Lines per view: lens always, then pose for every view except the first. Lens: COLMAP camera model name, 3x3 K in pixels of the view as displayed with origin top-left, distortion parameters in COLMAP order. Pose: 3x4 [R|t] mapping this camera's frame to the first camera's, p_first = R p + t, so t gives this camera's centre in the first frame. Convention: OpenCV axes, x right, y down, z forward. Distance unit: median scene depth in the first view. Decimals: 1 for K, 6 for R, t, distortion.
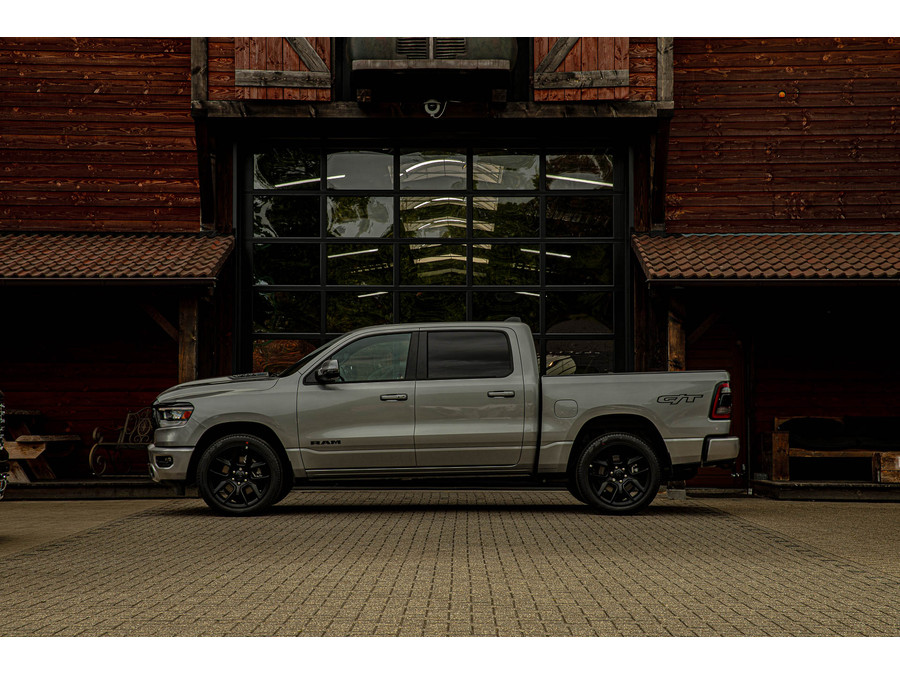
lens RADIAL K [[1755.1, 0, 450.0], [0, 1755.1, 337.5], [0, 0, 1]] dist [0.278003, 0.204951]
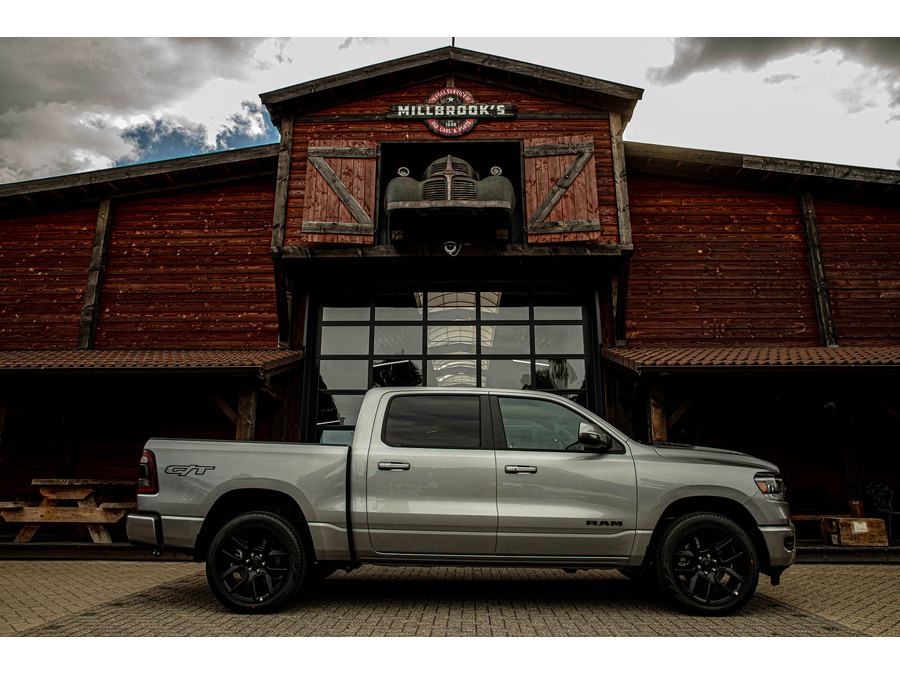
lens RADIAL K [[618.8, 0, 450.0], [0, 618.8, 337.5], [0, 0, 1]] dist [-0.104913, 0.090749]
pose [[0.999825, -0.003679, -0.018353, -0.002121], [0.000114, 0.981674, -0.190570, 0.022169], [0.018718, 0.190534, 0.981502, 0.561123]]
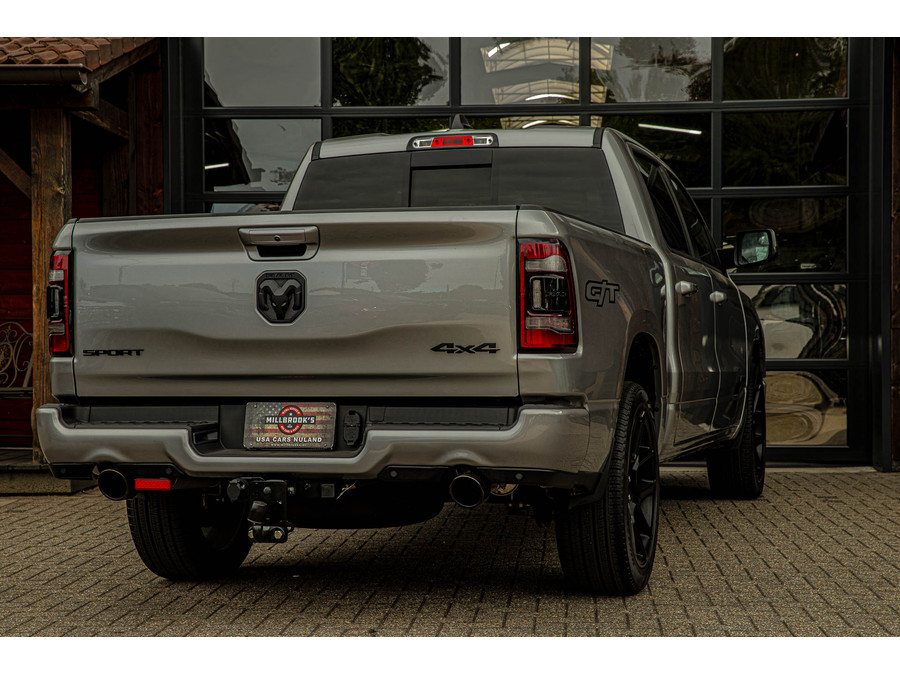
lens RADIAL K [[1734.0, 0, 450.0], [0, 1734.0, 337.5], [0, 0, 1]] dist [0.277162, 0.193620]
pose [[0.998185, -0.004819, -0.060021, 0.001216], [0.007757, 0.998778, 0.048819, 0.018509], [0.059712, -0.049196, 0.997003, 0.462668]]
